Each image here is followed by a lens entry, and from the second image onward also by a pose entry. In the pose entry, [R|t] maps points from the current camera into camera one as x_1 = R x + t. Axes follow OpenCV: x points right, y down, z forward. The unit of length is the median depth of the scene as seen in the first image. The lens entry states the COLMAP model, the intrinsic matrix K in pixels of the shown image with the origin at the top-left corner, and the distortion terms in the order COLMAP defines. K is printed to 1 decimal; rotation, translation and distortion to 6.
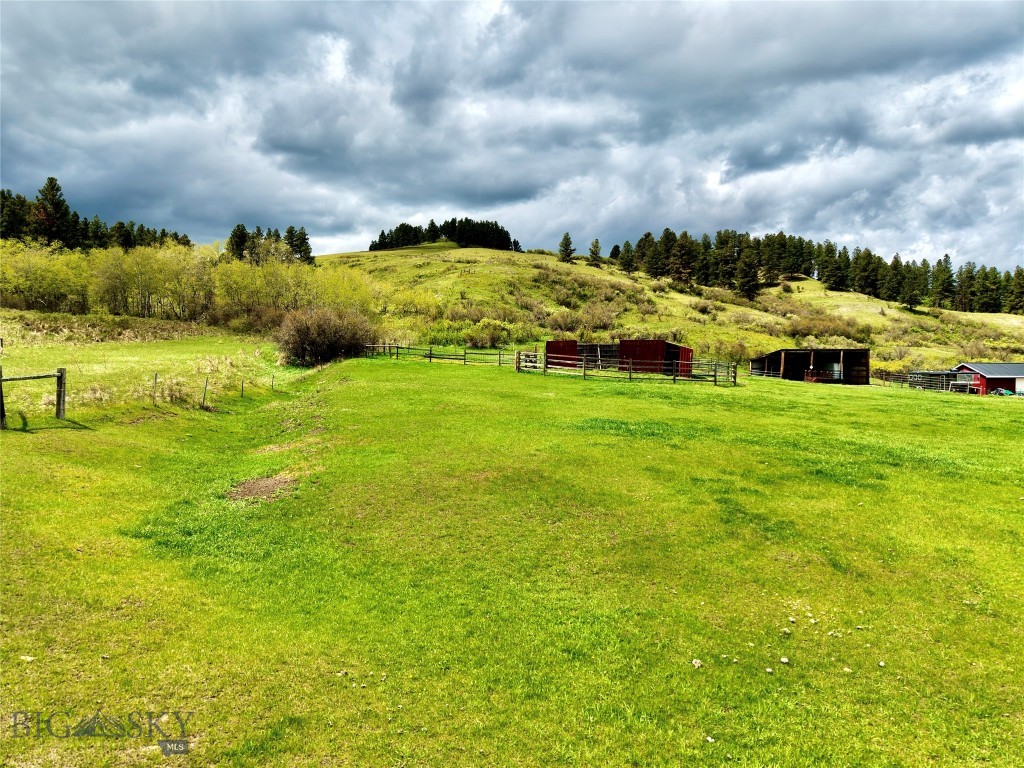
lens RADIAL K [[696.7, 0, 518.7], [0, 696.7, 383.0], [0, 0, 1]] dist [0.061220, -0.052124]
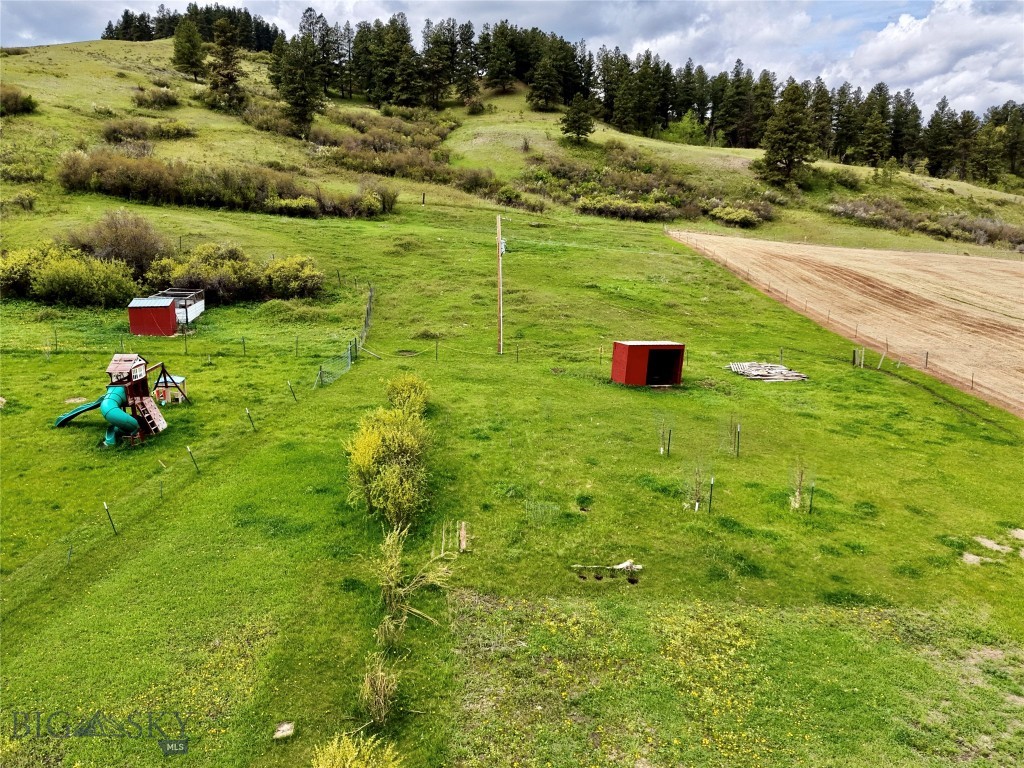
lens RADIAL K [[791.6, 0, 503.8], [0, 791.6, 374.8], [0, 0, 1]] dist [0.052299, -0.055238]
pose [[0.998877, -0.005543, 0.047049, 0.412311], [-0.003085, 0.983415, 0.181342, -0.022943], [-0.047274, -0.181283, 0.982294, 0.222946]]
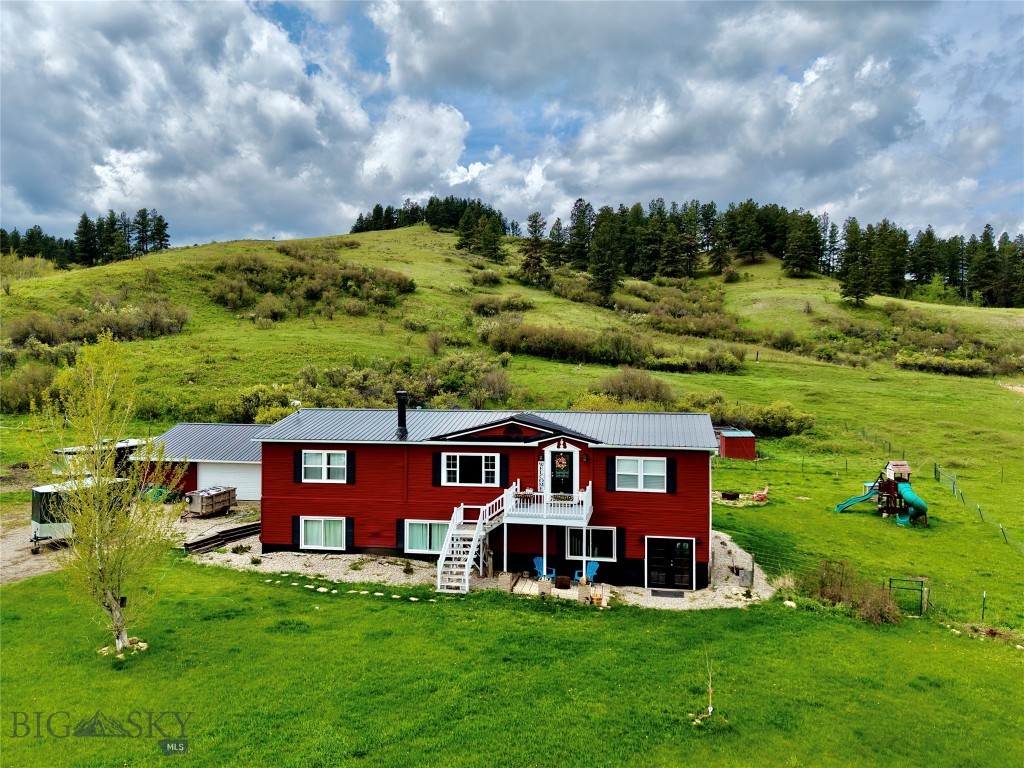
lens RADIAL K [[791.6, 0, 508.1], [0, 791.6, 359.9], [0, 0, 1]] dist [0.052299, -0.055238]
pose [[0.988187, -0.001008, -0.153249, 0.308156], [-0.004485, 0.999360, -0.035488, -0.018665], [0.153187, 0.035756, 0.987550, 0.163868]]
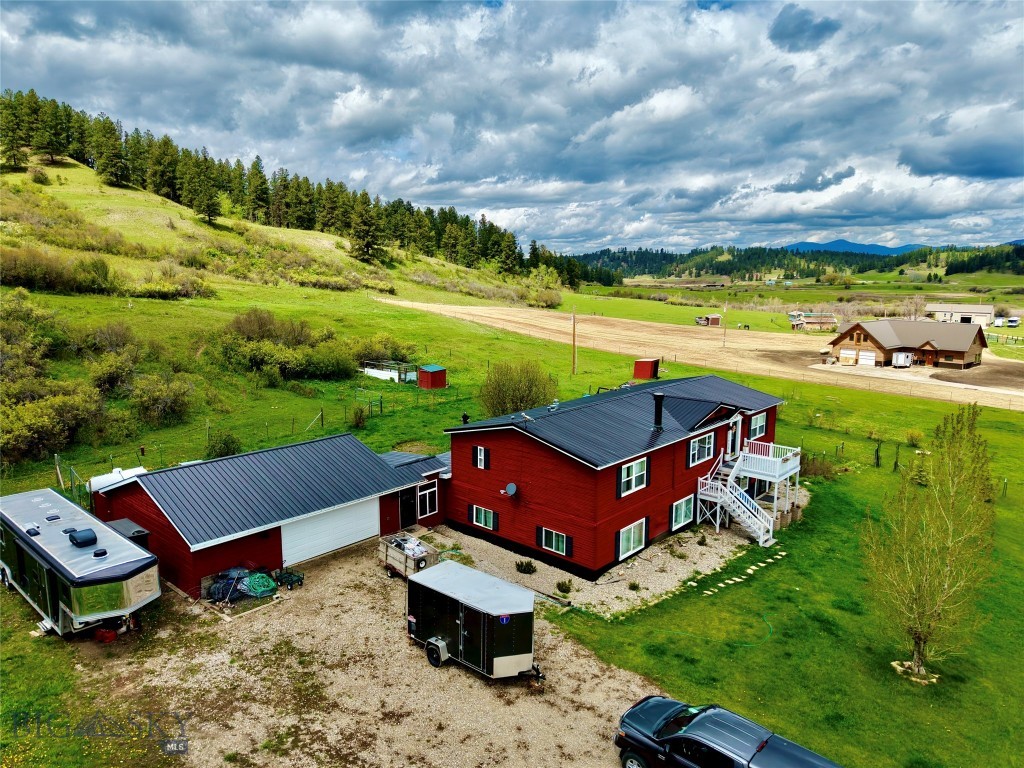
lens RADIAL K [[696.7, 0, 513.3], [0, 696.7, 364.7], [0, 0, 1]] dist [0.061220, -0.052124]
pose [[0.655789, -0.101959, 0.748028, 0.168672], [0.013009, 0.992217, 0.123839, -0.037890], [-0.754832, -0.071481, 0.652011, 0.224015]]
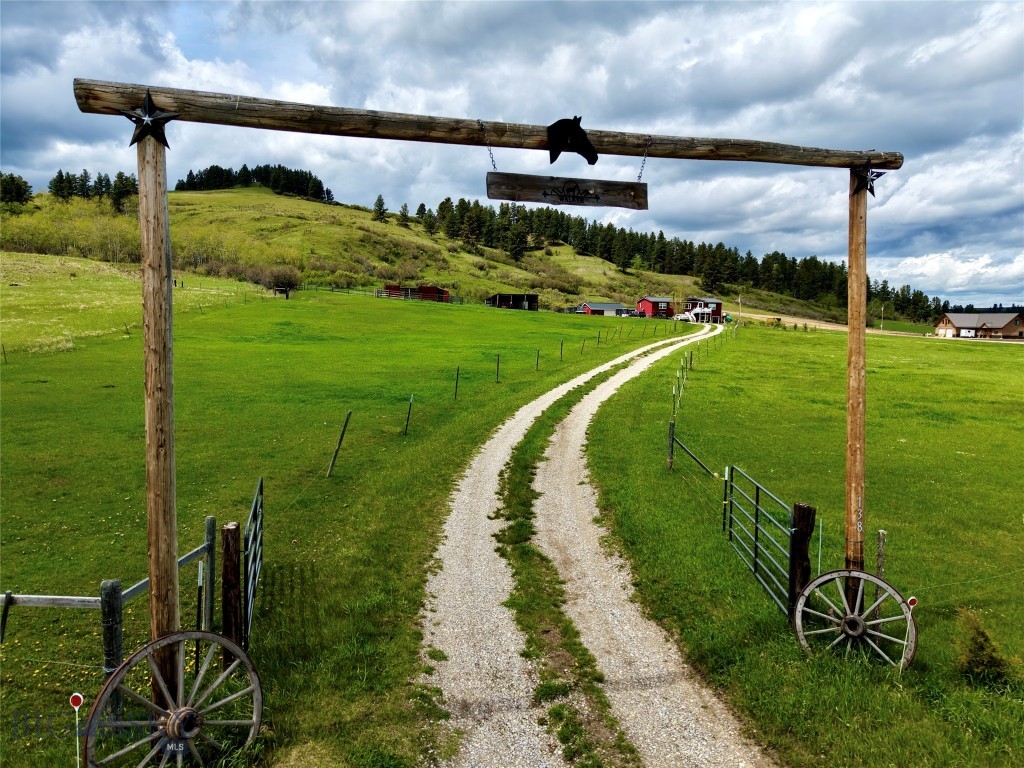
lens RADIAL K [[696.7, 0, 501.3], [0, 696.7, 385.0], [0, 0, 1]] dist [0.061220, -0.052124]
pose [[0.969134, -0.007033, 0.246435, -0.038097], [-0.012051, 0.997047, 0.075847, 0.020614], [-0.246241, -0.076476, 0.966187, -0.310010]]
